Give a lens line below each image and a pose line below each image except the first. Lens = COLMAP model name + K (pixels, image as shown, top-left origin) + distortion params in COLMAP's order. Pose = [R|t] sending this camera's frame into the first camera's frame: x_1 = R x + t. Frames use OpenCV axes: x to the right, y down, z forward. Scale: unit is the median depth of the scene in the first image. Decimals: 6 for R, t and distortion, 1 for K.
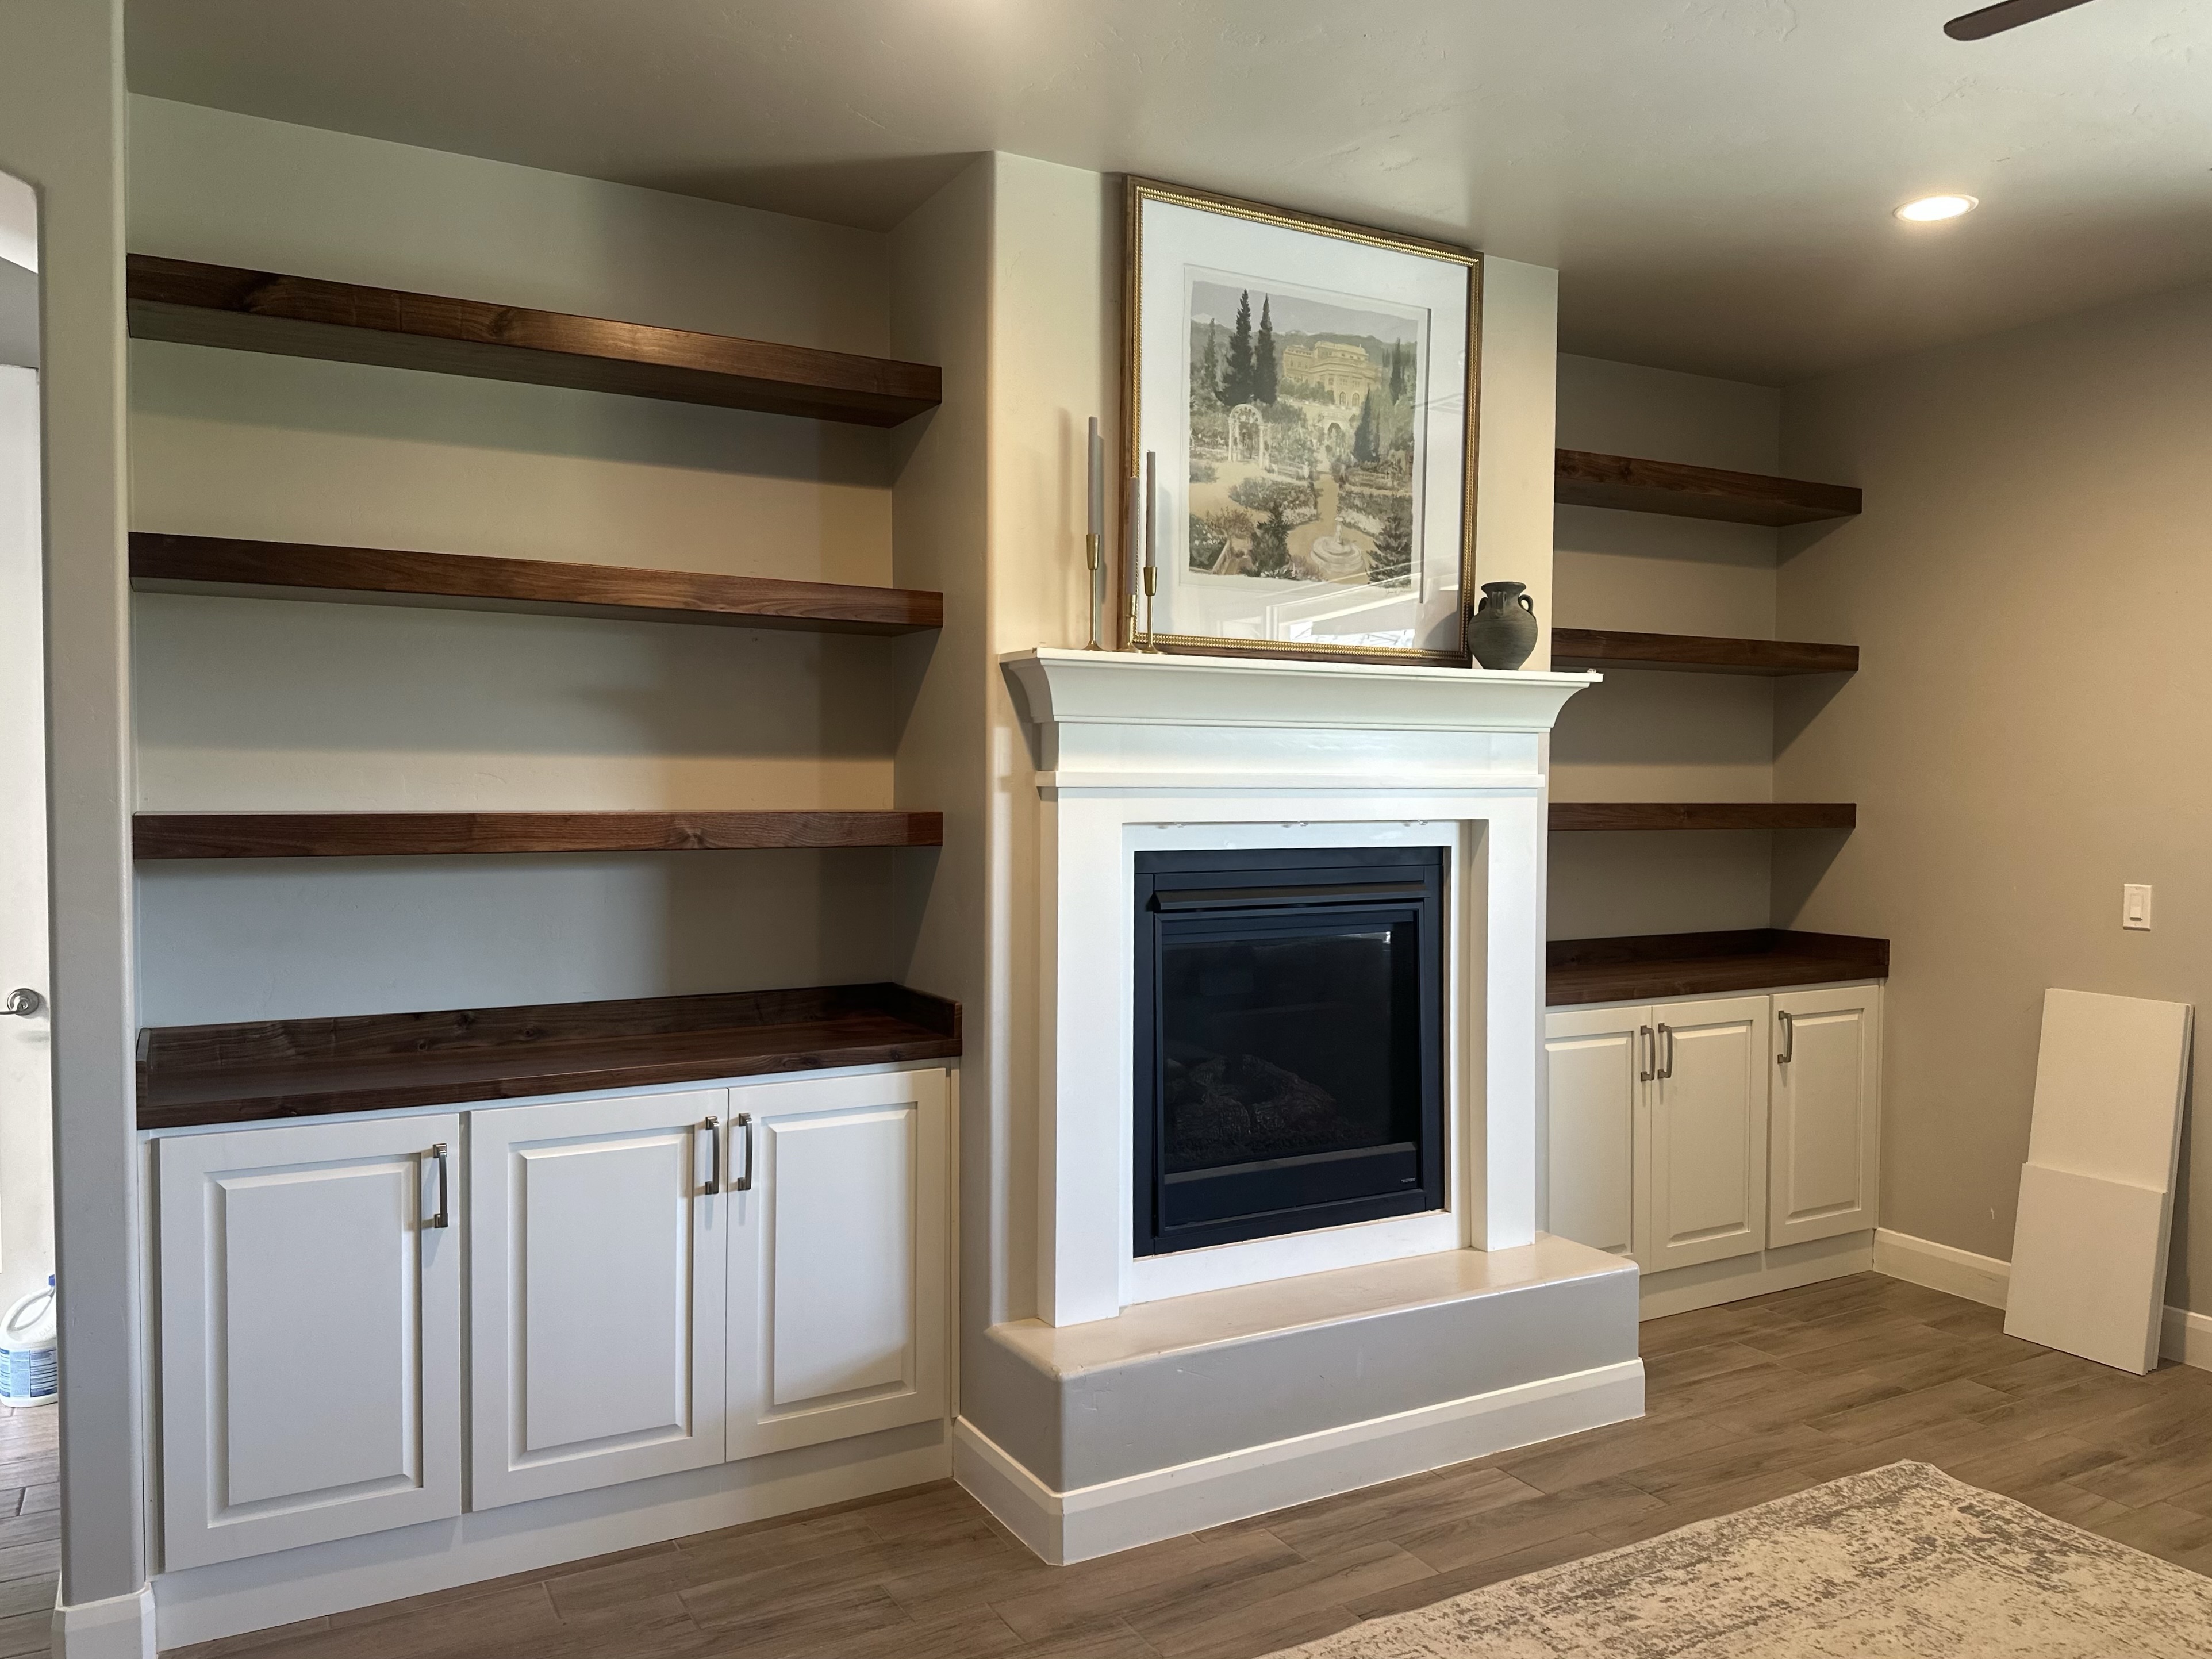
lens RADIAL K [[1587.9, 0, 1106.0], [0, 1587.9, 829.5], [0, 0, 1]] dist [0.000681, -0.050133]
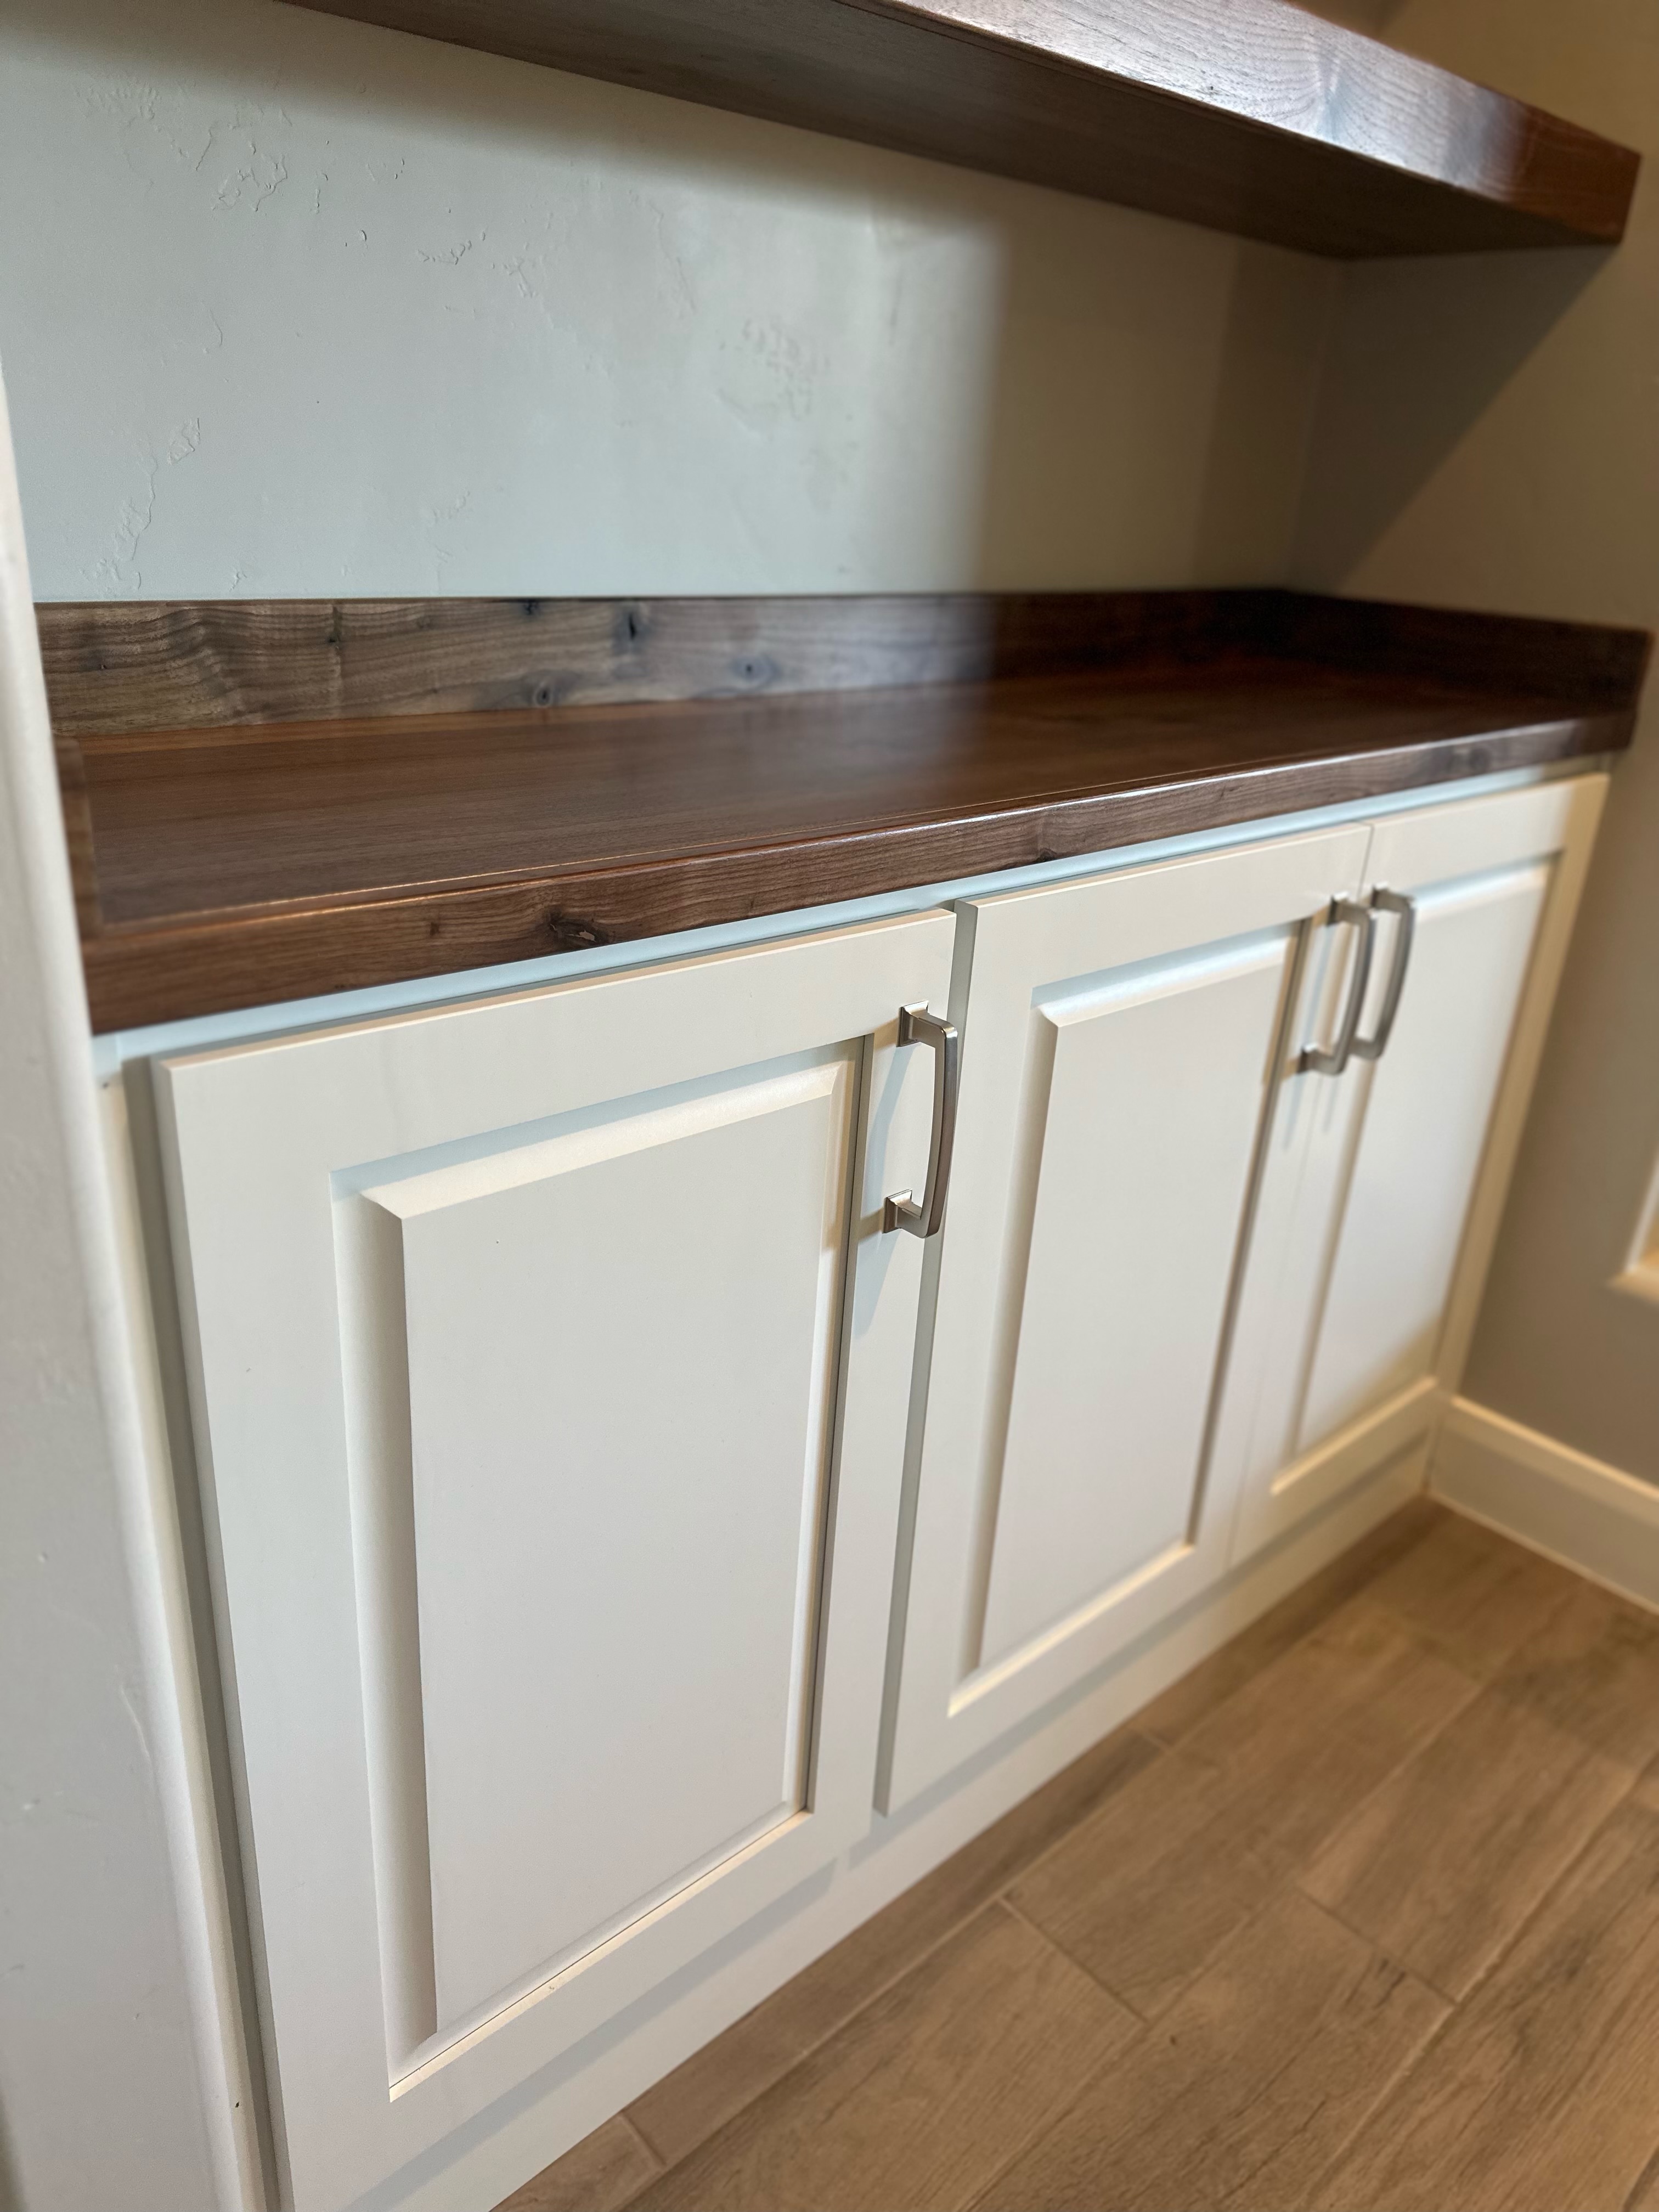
lens RADIAL K [[1563.7, 0, 829.5], [0, 1563.7, 1106.0], [0, 0, 1]] dist [0.002335, 0.000157]
pose [[0.967401, -0.030257, 0.251434, -0.514217], [-0.066898, 0.927039, 0.368949, 0.095973], [-0.244253, -0.373742, 0.894795, 0.689677]]
